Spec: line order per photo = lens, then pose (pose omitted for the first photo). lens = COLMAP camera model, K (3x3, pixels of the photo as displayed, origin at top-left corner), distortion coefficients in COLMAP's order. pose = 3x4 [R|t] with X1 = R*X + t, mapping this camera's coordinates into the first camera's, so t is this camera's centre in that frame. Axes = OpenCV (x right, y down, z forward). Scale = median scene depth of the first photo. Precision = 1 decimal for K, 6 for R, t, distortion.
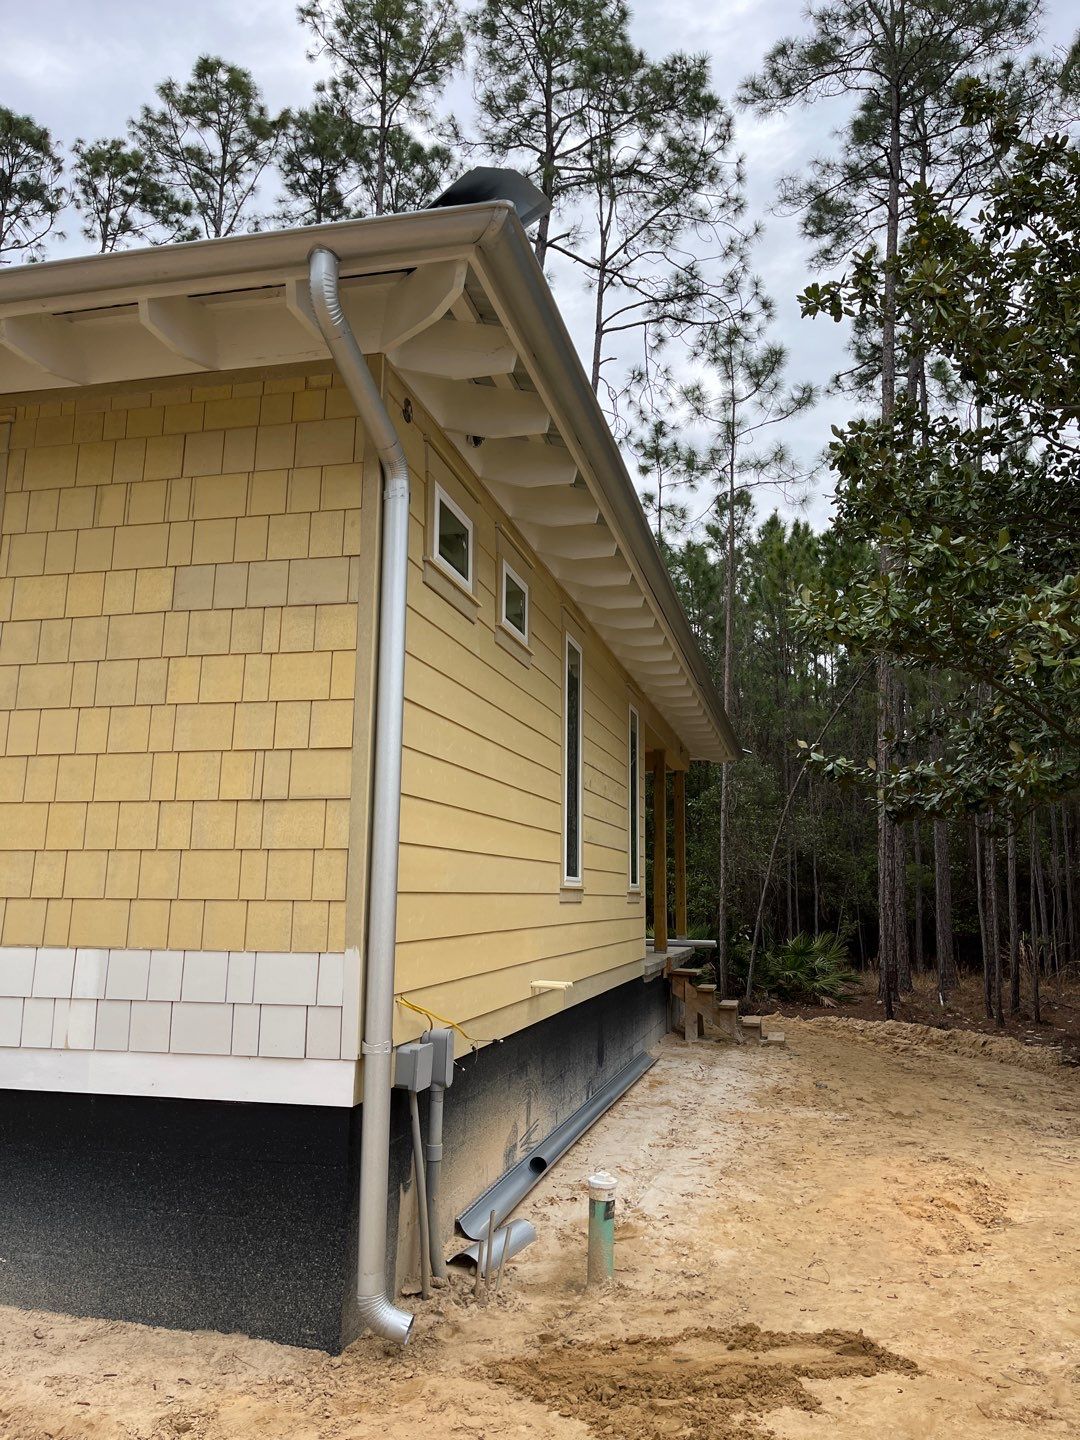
lens RADIAL K [[1086.9, 0, 541.5], [0, 1086.9, 718.2], [0, 0, 1]] dist [0.062279, -0.081765]
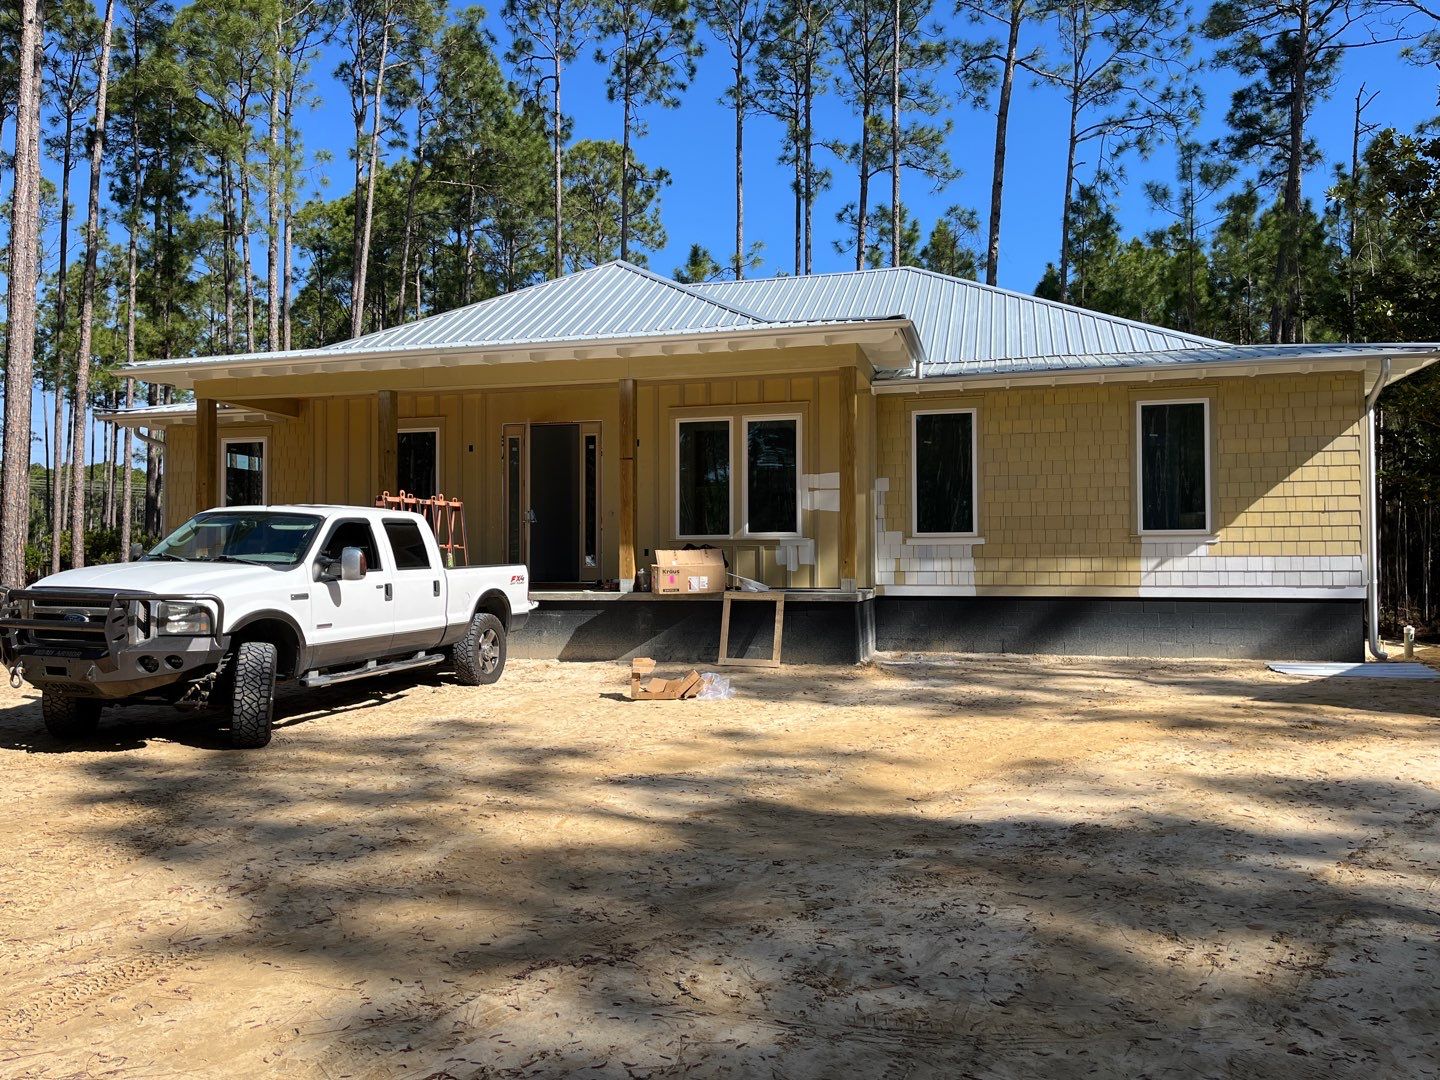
lens RADIAL K [[1086.9, 0, 707.0], [0, 1086.9, 537.6], [0, 0, 1]] dist [0.062279, -0.081765]
pose [[0.999359, -0.018368, -0.030728, -1.993010], [0.022369, 0.990543, 0.135370, -0.330525], [0.027951, -0.135970, 0.990319, -2.312485]]
